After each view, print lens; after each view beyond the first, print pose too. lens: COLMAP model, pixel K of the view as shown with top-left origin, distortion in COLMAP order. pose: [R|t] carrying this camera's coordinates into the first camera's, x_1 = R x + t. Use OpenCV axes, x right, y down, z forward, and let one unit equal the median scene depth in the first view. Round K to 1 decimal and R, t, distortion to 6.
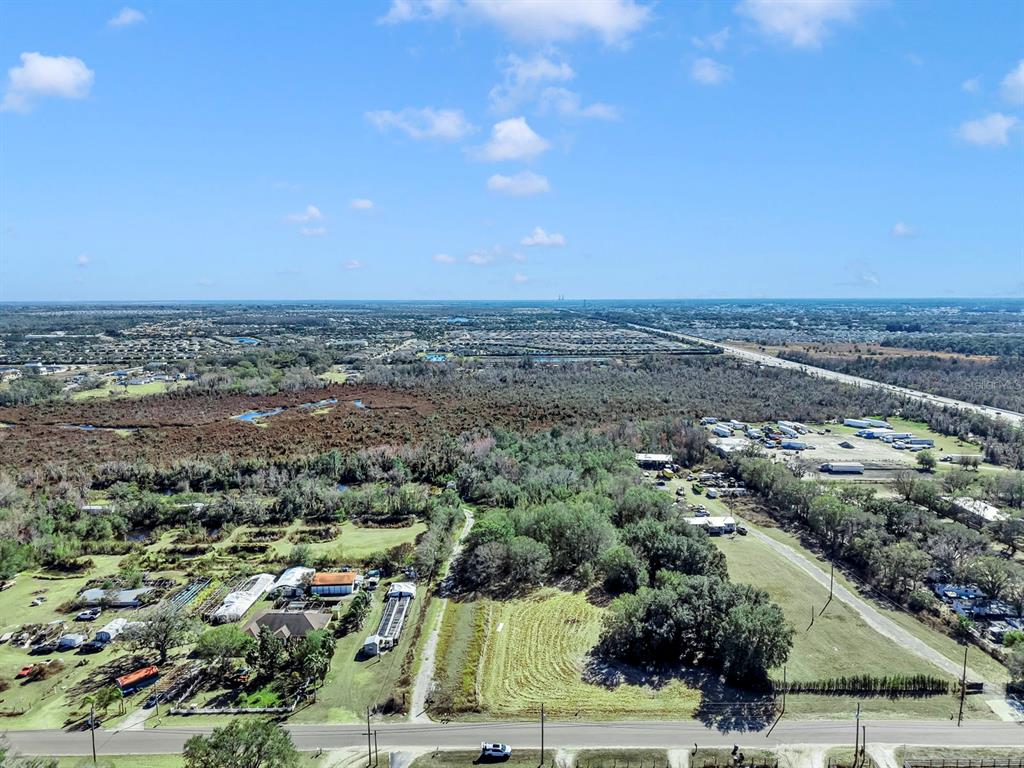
lens RADIAL K [[683.5, 0, 512.0], [0, 683.5, 384.0], [0, 0, 1]] dist [0.047084, -0.053710]
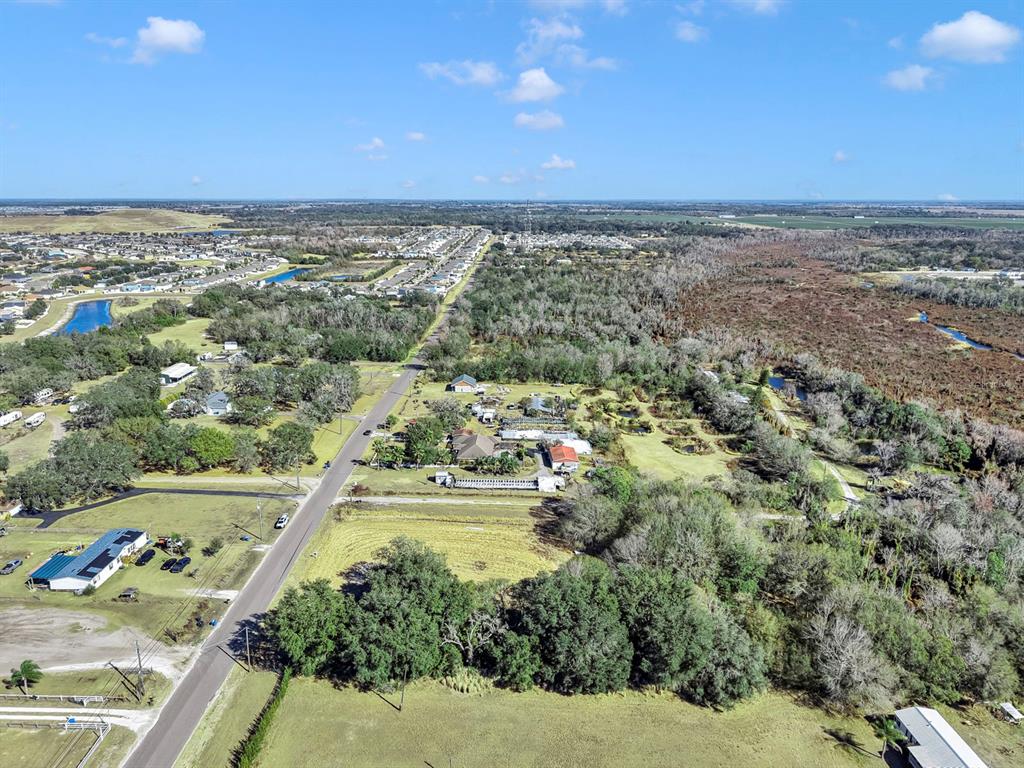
lens RADIAL K [[683.5, 0, 512.0], [0, 683.5, 384.0], [0, 0, 1]] dist [0.047084, -0.053710]
pose [[-0.016359, 0.267882, -0.963313, 0.792404], [-0.125571, 0.955263, 0.267776, -0.118068], [0.991950, 0.125345, 0.018011, 0.875529]]
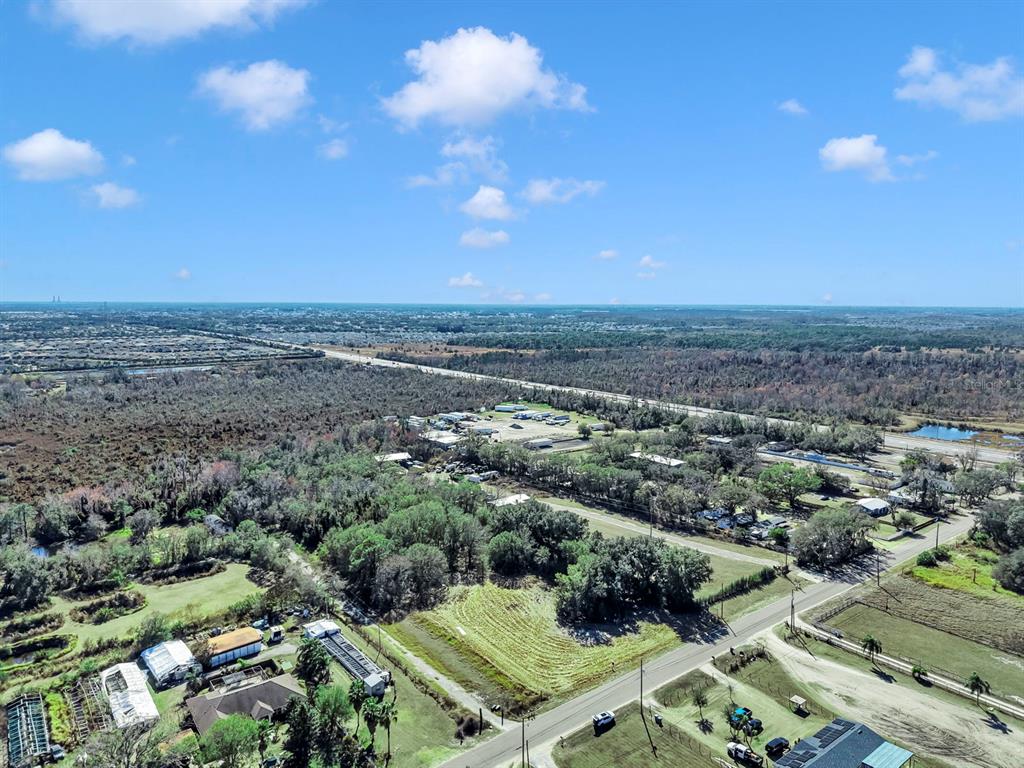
lens RADIAL K [[684.2, 0, 511.8], [0, 684.2, 371.9], [0, 0, 1]] dist [0.037925, -0.036215]
pose [[0.791711, -0.056619, 0.608266, -0.473371], [0.070803, 0.997490, 0.000693, -0.014628], [-0.606778, 0.042518, 0.793733, 0.126302]]
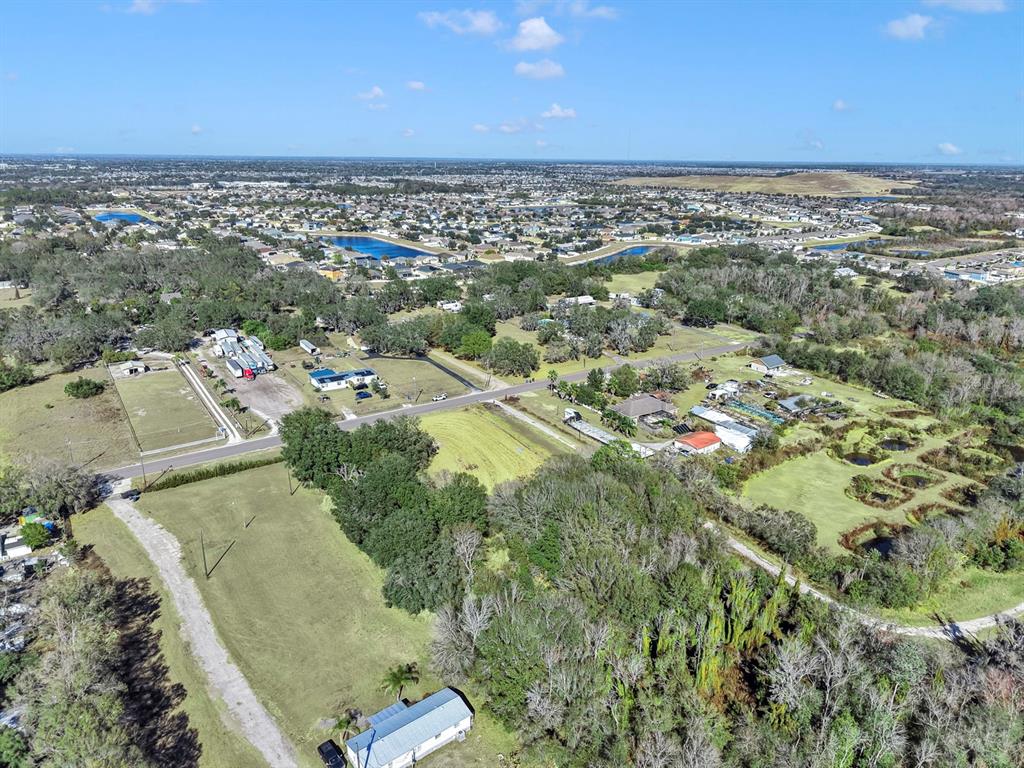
lens RADIAL K [[683.5, 0, 512.0], [0, 683.5, 384.0], [0, 0, 1]] dist [0.047084, -0.053710]
pose [[-0.825068, 0.172538, -0.538046, 0.530092], [-0.079561, 0.907275, 0.412943, -0.207005], [0.559404, 0.383513, -0.734836, 1.577549]]
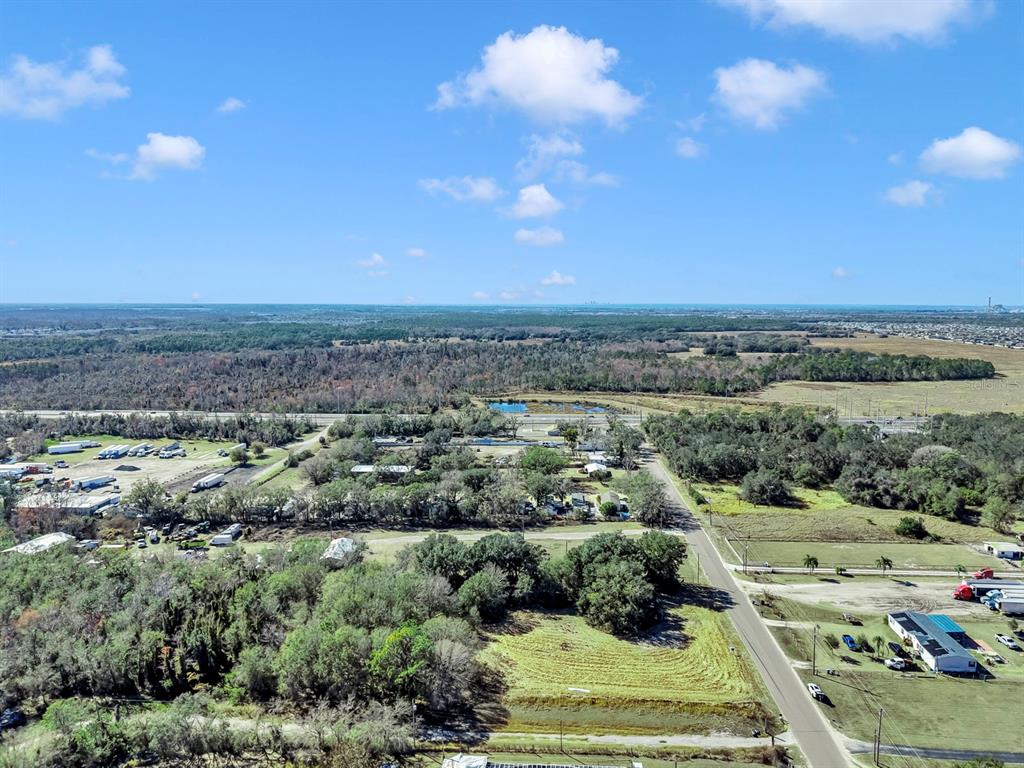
lens RADIAL K [[683.5, 0, 512.0], [0, 683.5, 384.0], [0, 0, 1]] dist [0.047084, -0.053710]
pose [[0.069805, -0.118726, 0.990470, -0.719498], [0.124469, 0.986170, 0.109438, -0.111050], [-0.989765, 0.115643, 0.083617, 0.838278]]
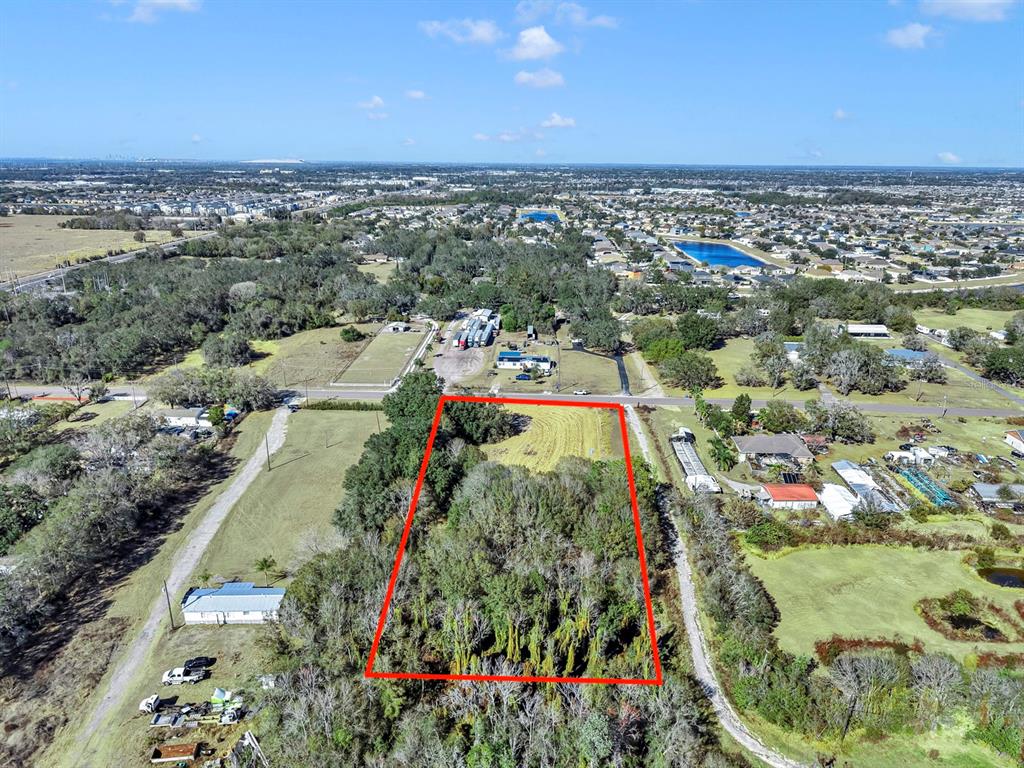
lens RADIAL K [[683.5, 0, 512.0], [0, 683.5, 384.0], [0, 0, 1]] dist [0.047084, -0.053710]
pose [[-0.999449, -0.017429, 0.028255, 0.077887], [-0.003648, 0.903599, 0.428363, -0.224815], [-0.032997, 0.428024, -0.903165, 1.755077]]
